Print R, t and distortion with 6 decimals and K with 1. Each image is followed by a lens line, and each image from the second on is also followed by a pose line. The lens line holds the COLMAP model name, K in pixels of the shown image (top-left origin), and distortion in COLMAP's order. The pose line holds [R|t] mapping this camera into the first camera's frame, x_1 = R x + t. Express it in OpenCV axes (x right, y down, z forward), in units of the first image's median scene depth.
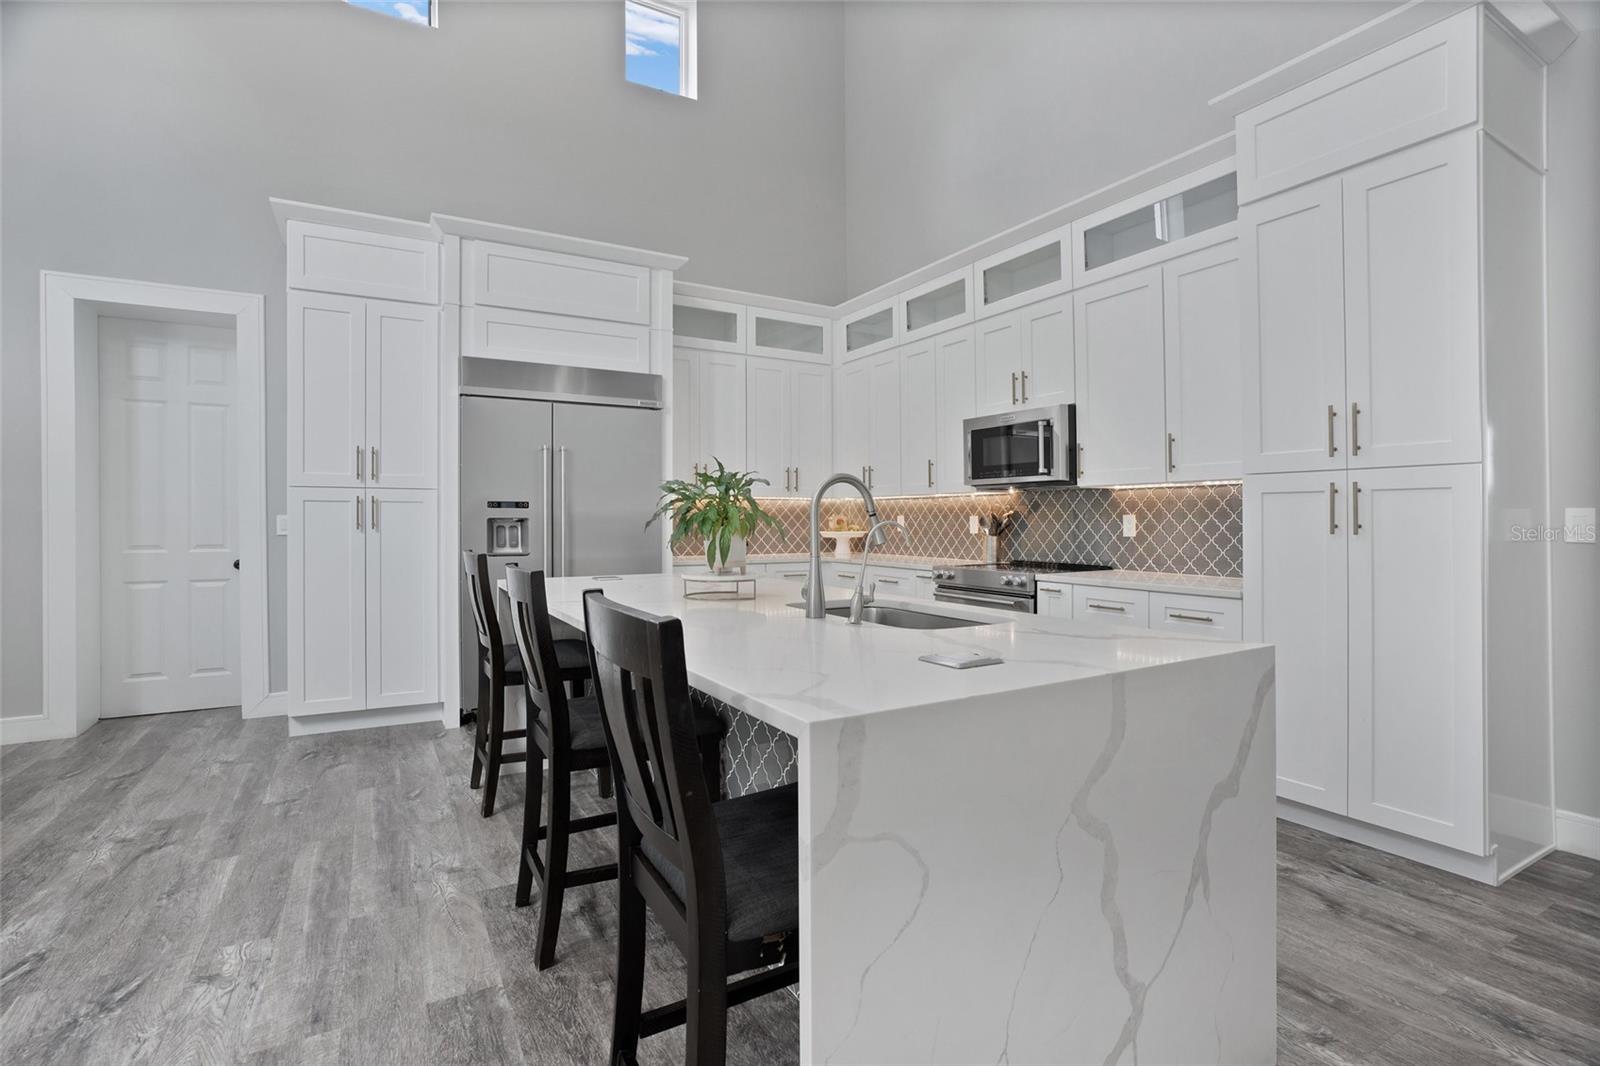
lens RADIAL K [[757.0, 0, 800.2], [0, 757.0, 512.1], [0, 0, 1]] dist [-0.072696, 0.029504]
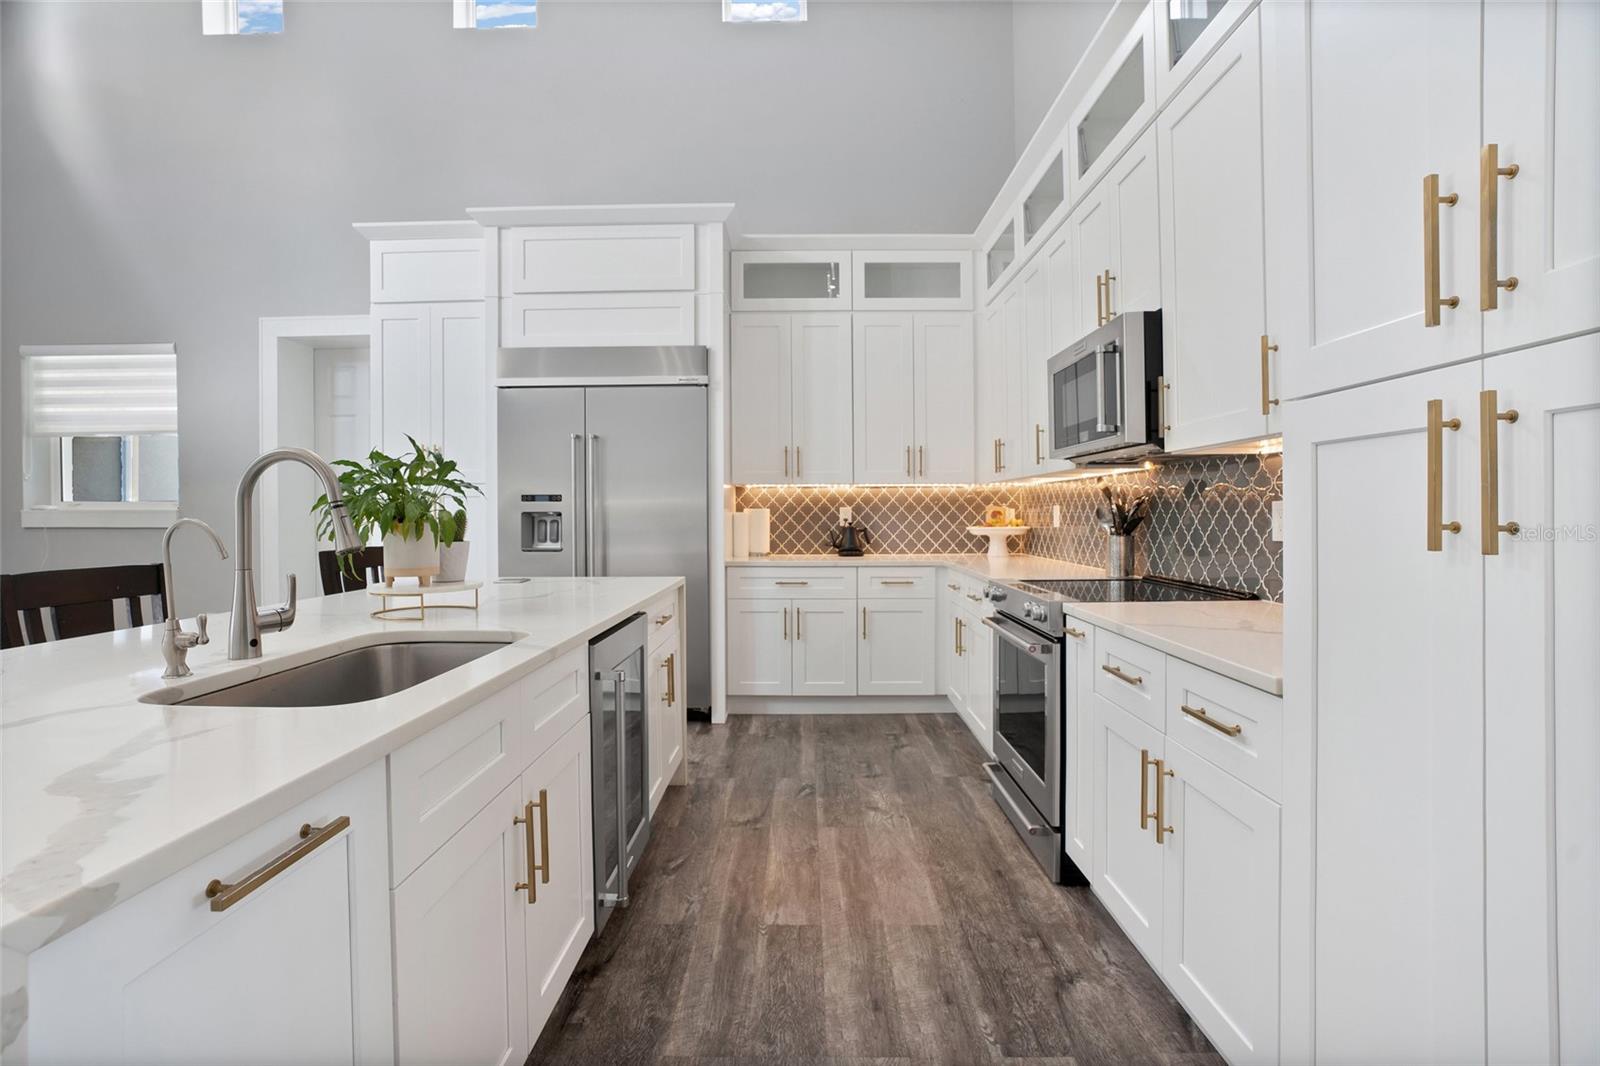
lens RADIAL K [[767.3, 0, 792.9], [0, 767.3, 514.1], [0, 0, 1]] dist [-0.065121, 0.030726]
pose [[0.857266, -0.003142, -0.514864, 0.387886], [0.009896, 0.999897, 0.010375, 0.003894], [0.514778, -0.013989, 0.857209, 0.327706]]
